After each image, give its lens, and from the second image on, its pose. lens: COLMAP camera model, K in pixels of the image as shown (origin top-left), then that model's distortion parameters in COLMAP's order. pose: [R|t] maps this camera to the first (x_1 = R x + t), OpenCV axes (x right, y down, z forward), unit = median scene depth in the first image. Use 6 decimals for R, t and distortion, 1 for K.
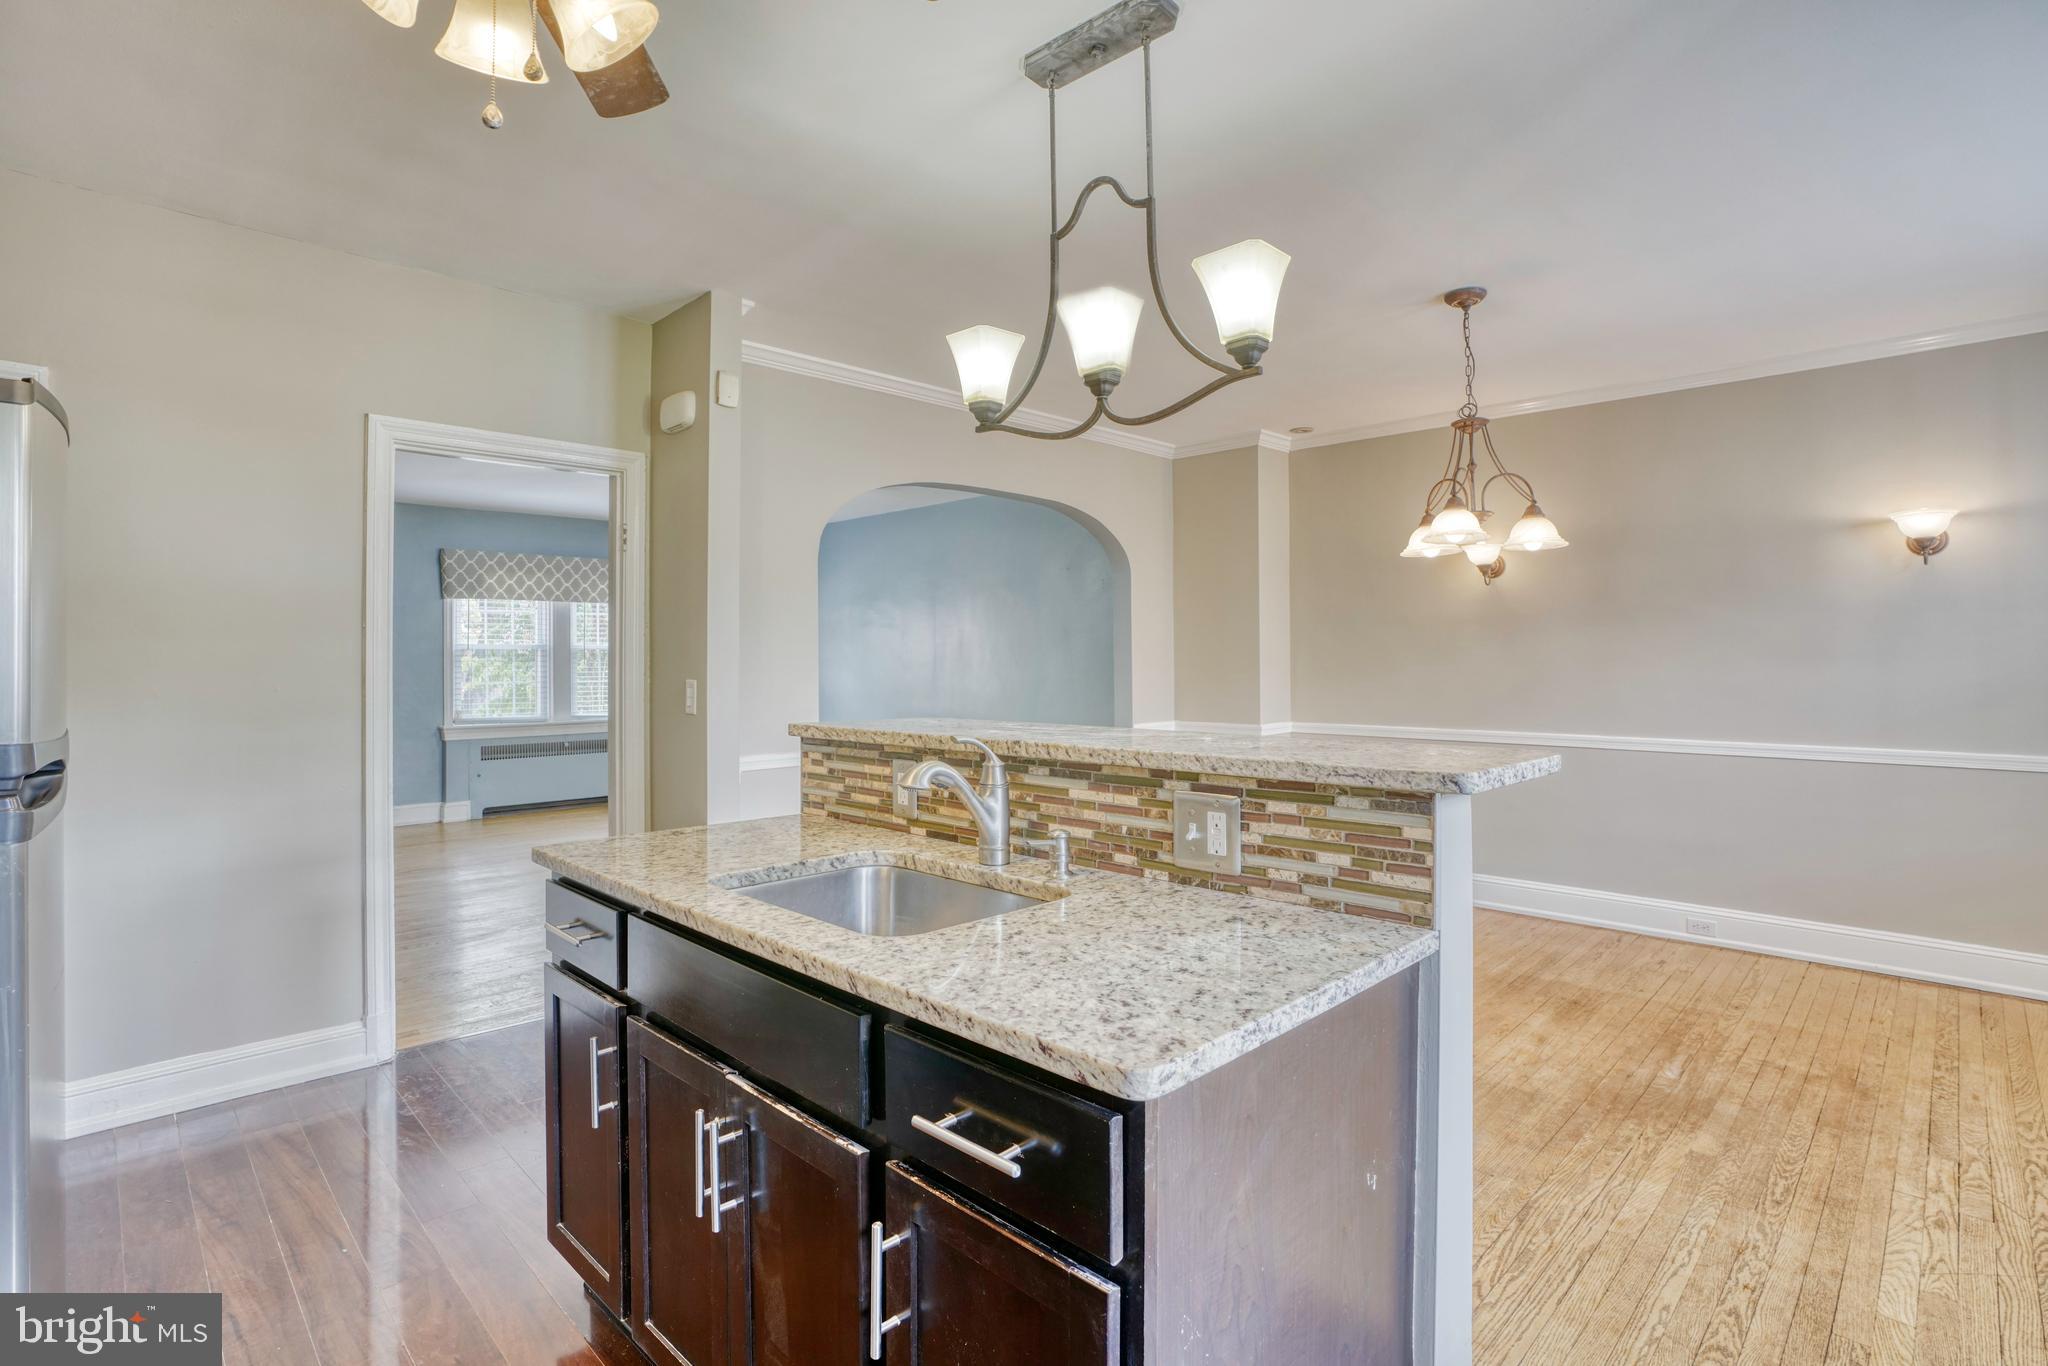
lens RADIAL K [[979.9, 0, 1019.7], [0, 979.9, 637.3], [0, 0, 1]] dist [-0.064061, 0.028253]
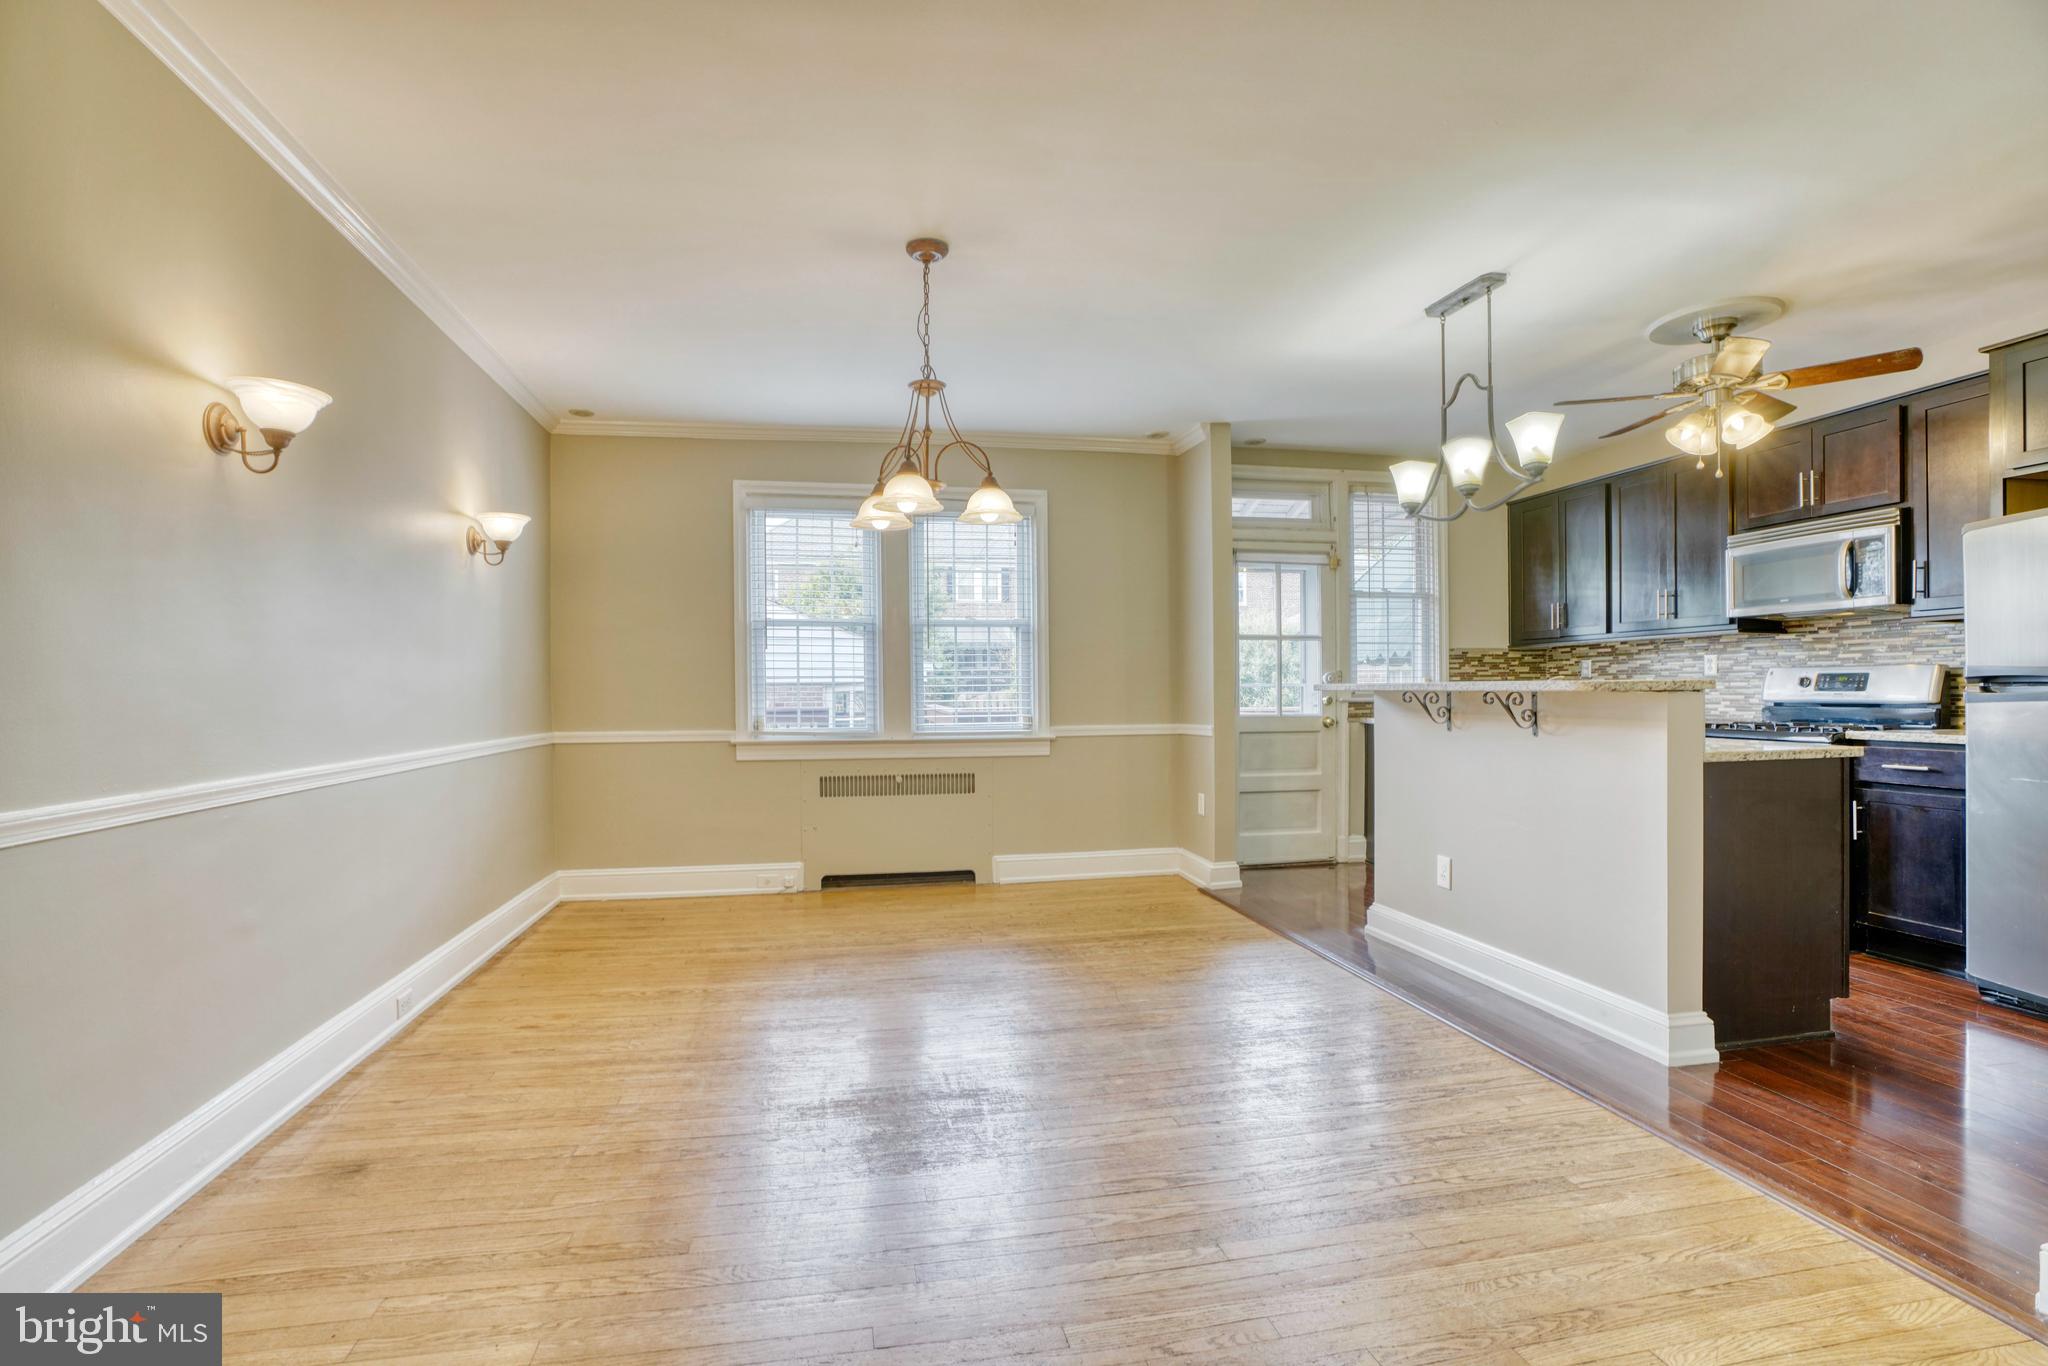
lens RADIAL K [[943.6, 0, 1001.5], [0, 943.6, 690.0], [0, 0, 1]] dist [-0.069115, 0.025667]
pose [[-0.825072, 0.008172, 0.564968, -0.110358], [-0.005504, 0.999732, -0.022498, 0.098846], [-0.565001, -0.021672, -0.824806, 1.829215]]
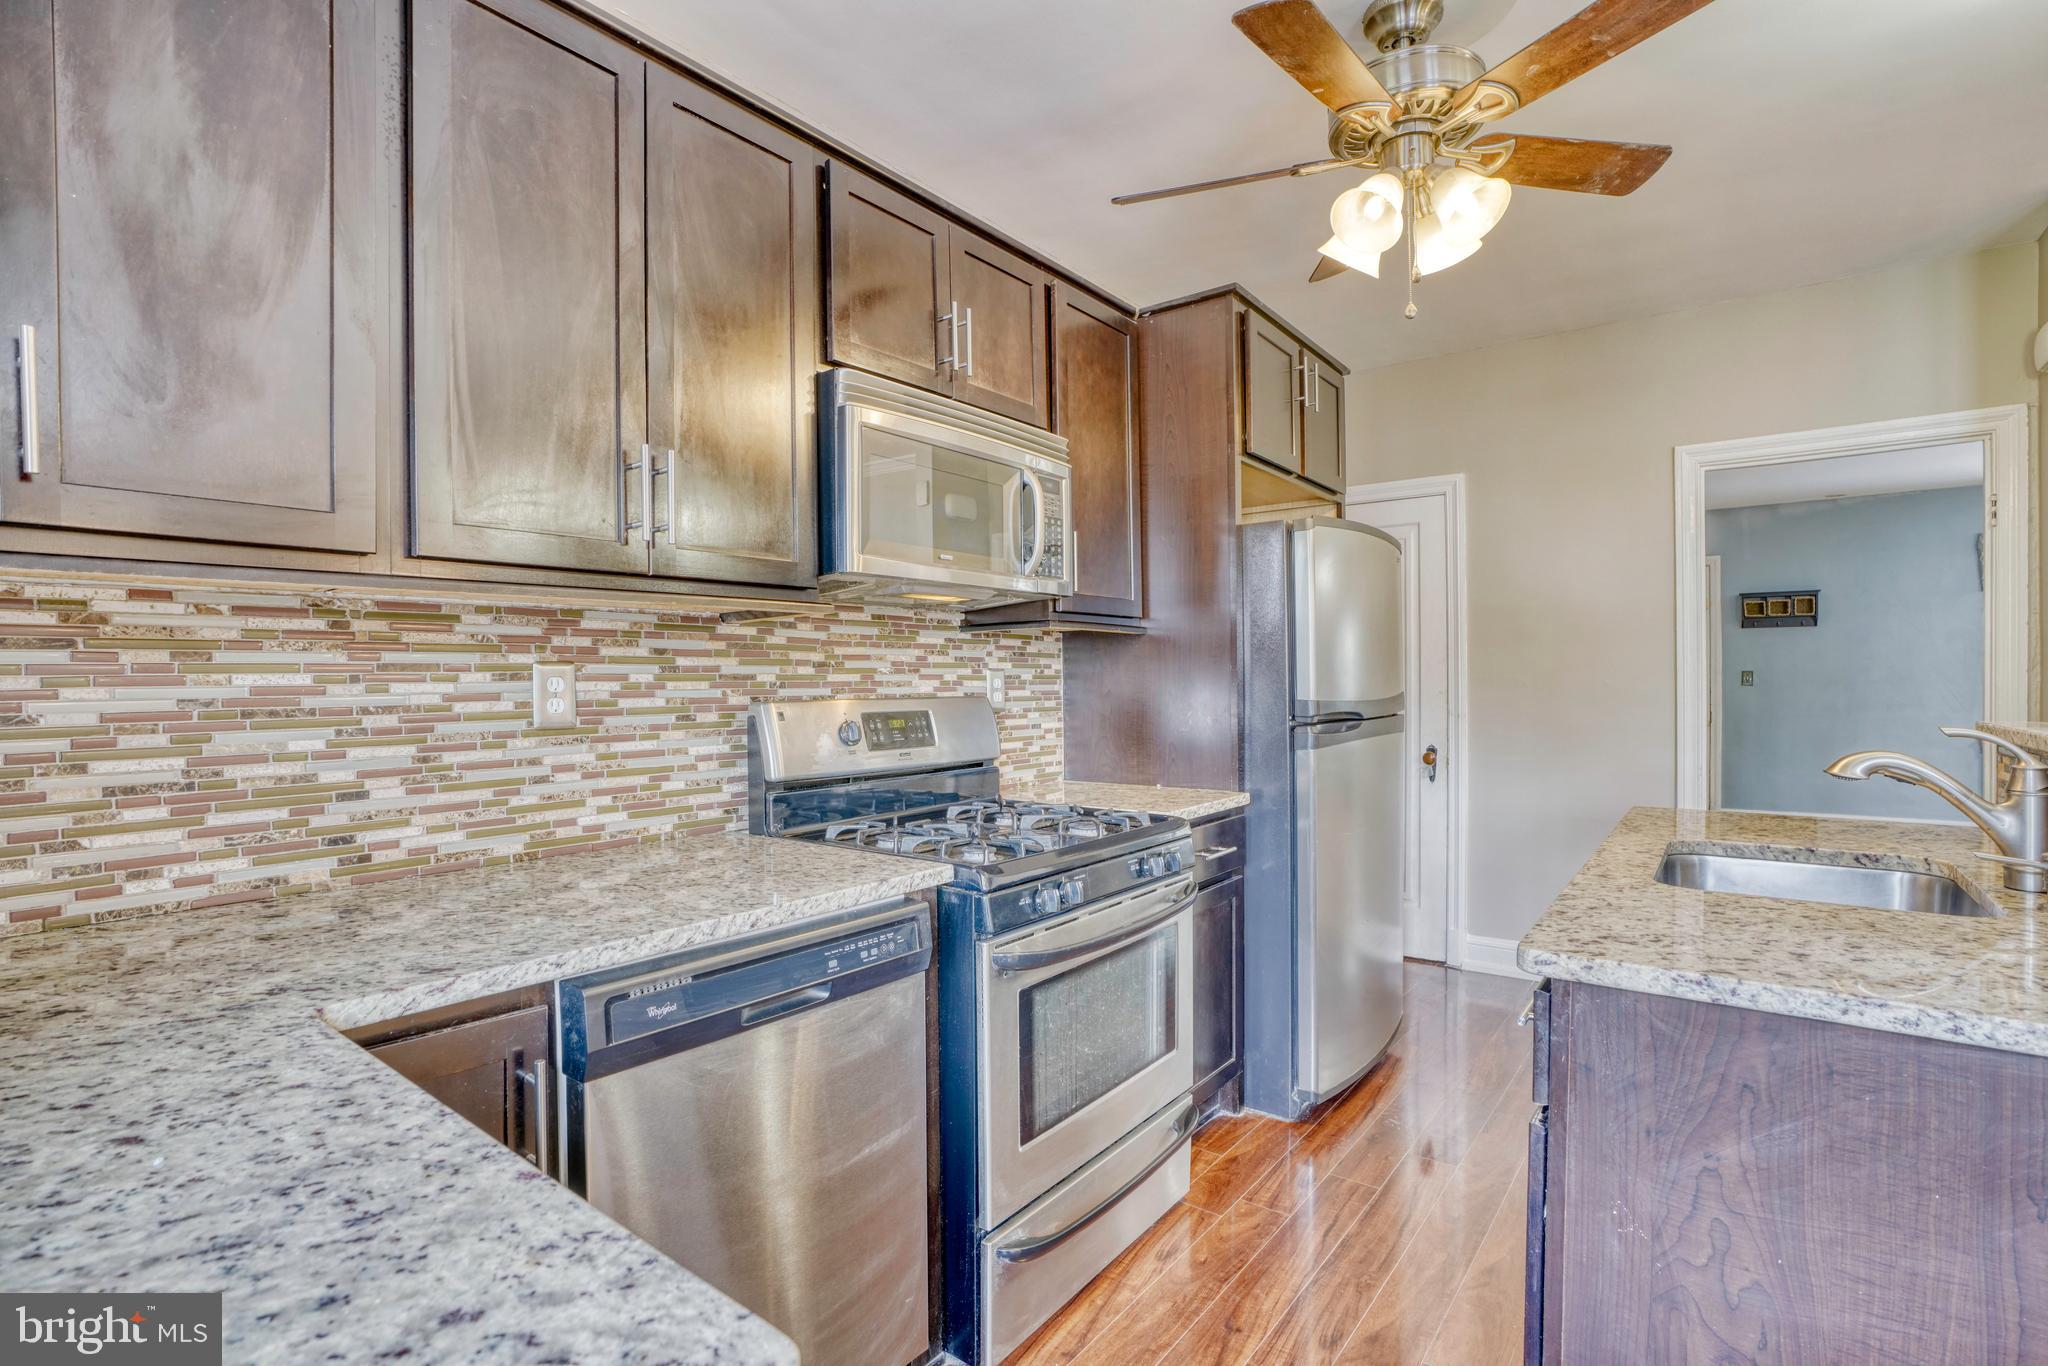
lens RADIAL K [[979.9, 0, 999.7], [0, 979.9, 692.9], [0, 0, 1]] dist [-0.064061, 0.028253]
pose [[0.116222, 0.013712, -0.993129, 0.359901], [0.036116, 0.999185, 0.018022, 0.012689], [0.992566, -0.037963, 0.115632, 0.038622]]
